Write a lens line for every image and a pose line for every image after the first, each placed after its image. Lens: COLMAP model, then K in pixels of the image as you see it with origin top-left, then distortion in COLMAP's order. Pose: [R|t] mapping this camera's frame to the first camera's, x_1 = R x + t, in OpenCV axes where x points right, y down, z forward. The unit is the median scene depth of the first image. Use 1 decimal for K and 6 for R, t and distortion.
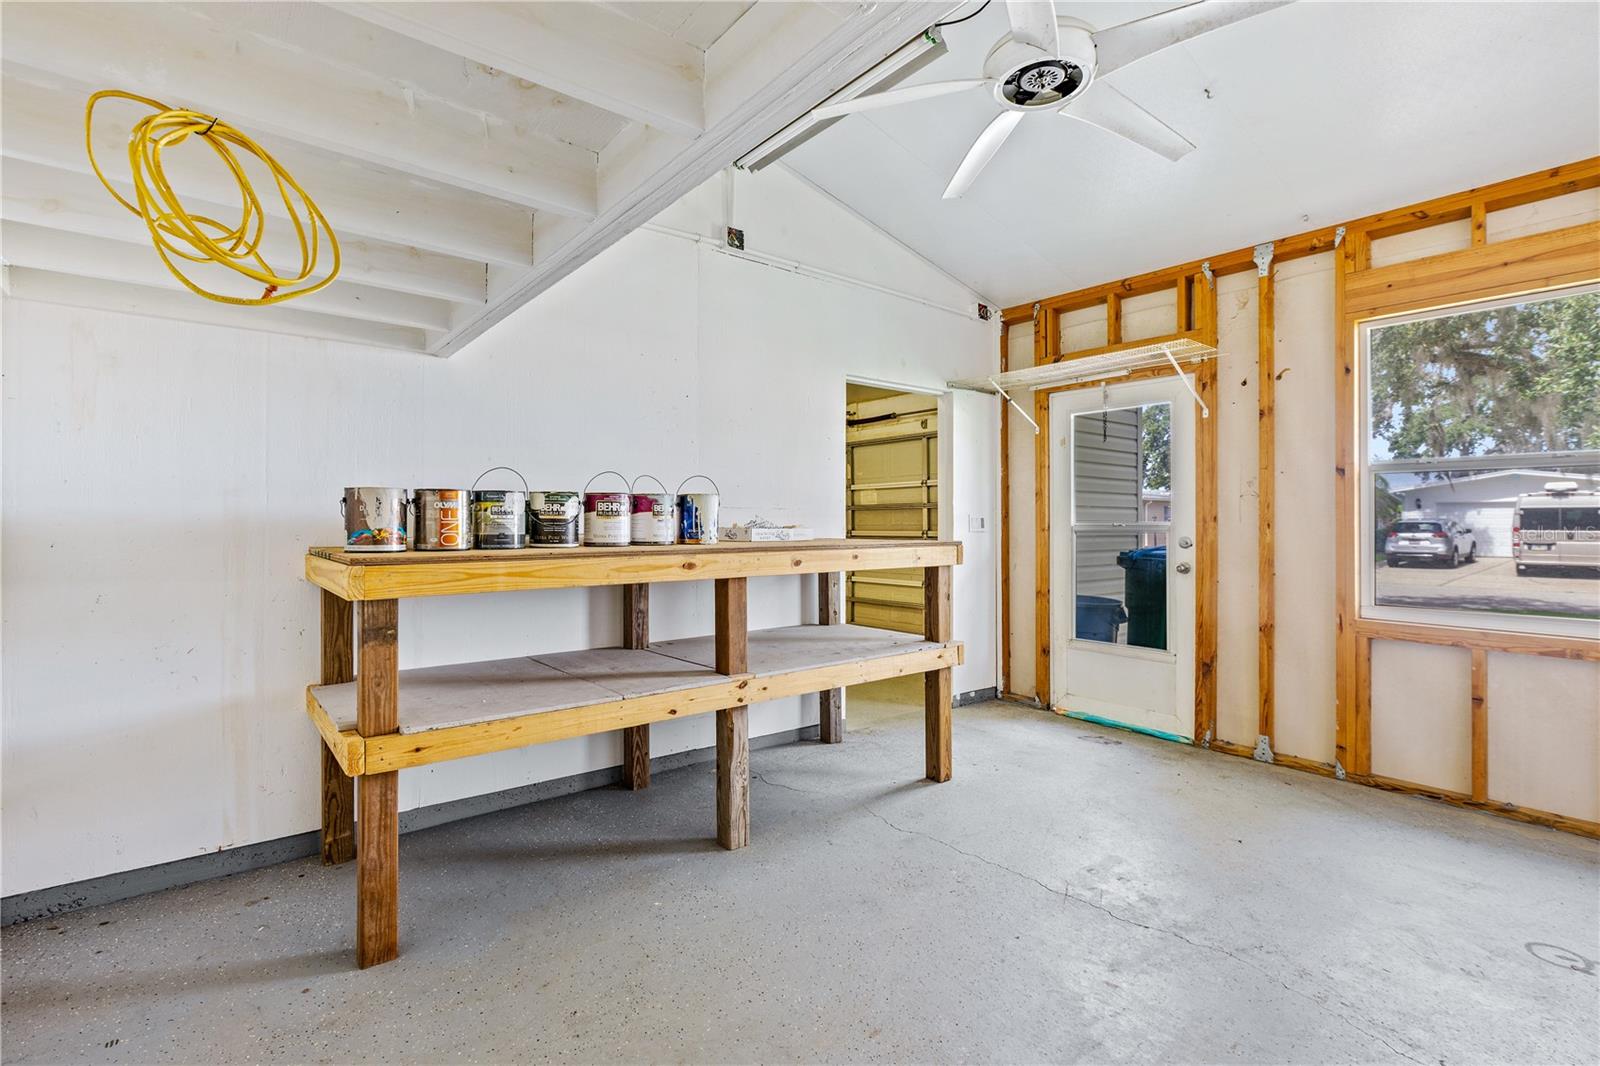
lens RADIAL K [[721.7, 0, 798.6], [0, 721.7, 537.5], [0, 0, 1]] dist [-0.000183, -0.000439]
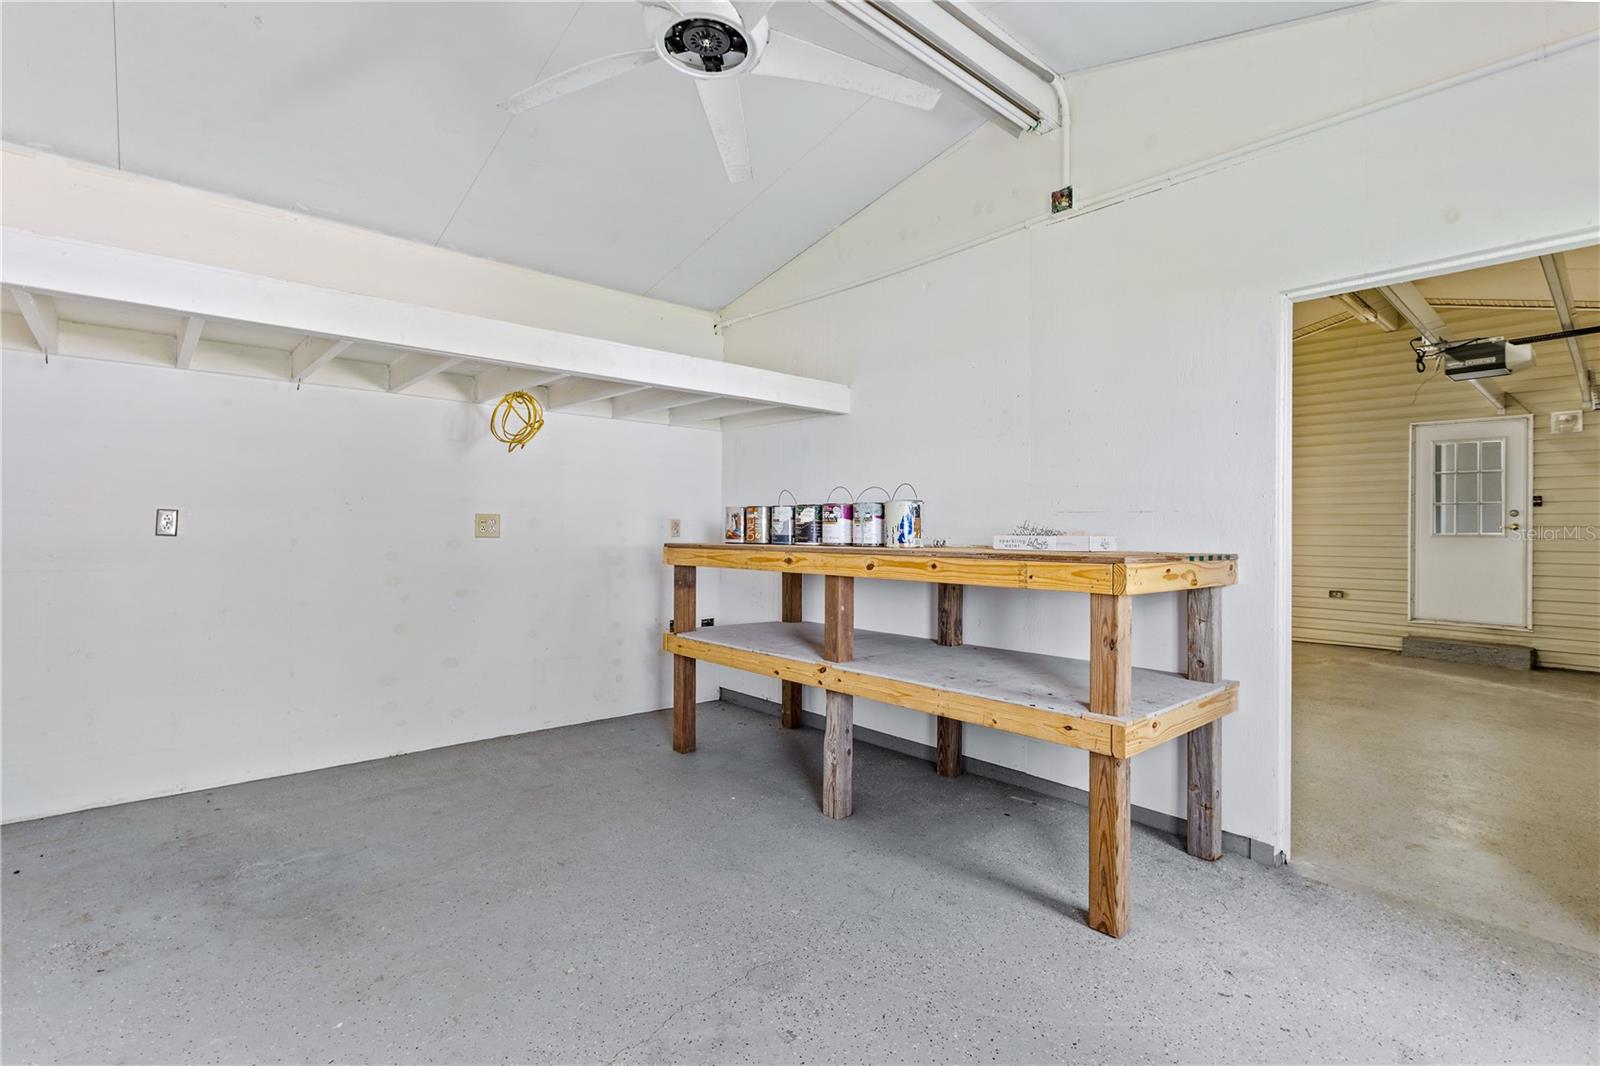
lens RADIAL K [[767.4, 0, 837.1], [0, 767.4, 549.8], [0, 0, 1]] dist [-0.000887, -0.000315]
pose [[0.086301, 0.025043, -0.995954, 0.883906], [-0.032006, 0.999238, 0.022352, -0.008842], [0.995755, 0.029947, 0.087037, 0.722492]]
